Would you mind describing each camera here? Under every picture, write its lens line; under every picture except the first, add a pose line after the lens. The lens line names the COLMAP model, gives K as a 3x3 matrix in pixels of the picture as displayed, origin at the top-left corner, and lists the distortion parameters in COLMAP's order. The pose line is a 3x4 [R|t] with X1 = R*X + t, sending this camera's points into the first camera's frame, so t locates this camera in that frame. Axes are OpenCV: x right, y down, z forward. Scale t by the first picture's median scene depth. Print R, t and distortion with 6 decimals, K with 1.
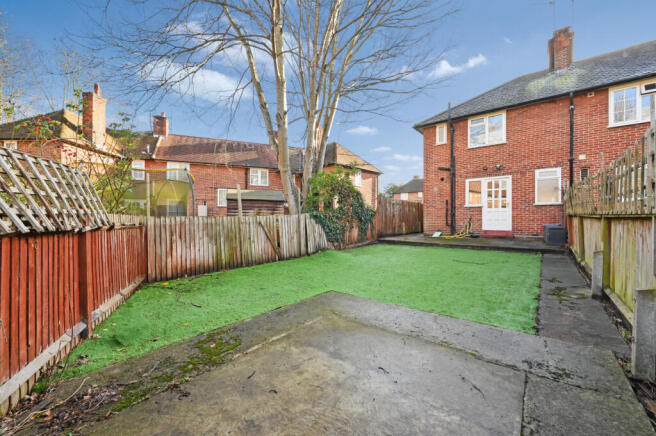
lens RADIAL K [[272.5, 0, 329.7], [0, 272.5, 221.8], [0, 0, 1]] dist [-0.001529, -0.000130]
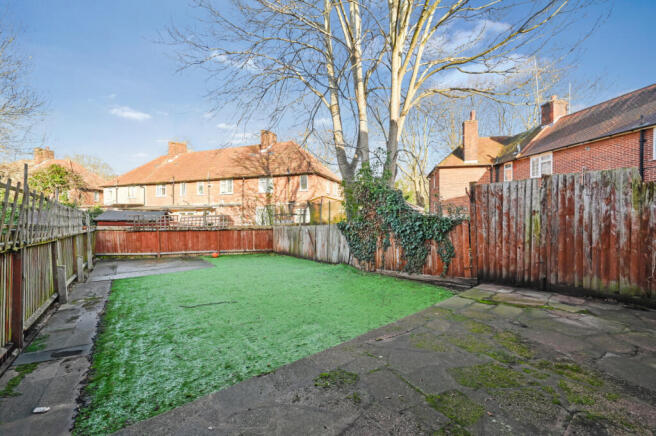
lens RADIAL K [[272.5, 0, 329.7], [0, 272.5, 221.8], [0, 0, 1]] dist [-0.001529, -0.000130]
pose [[-0.240503, 0.021205, -0.970417, 0.753710], [0.000980, 0.999766, 0.021604, -0.048868], [0.970648, 0.004244, -0.240467, 1.011692]]
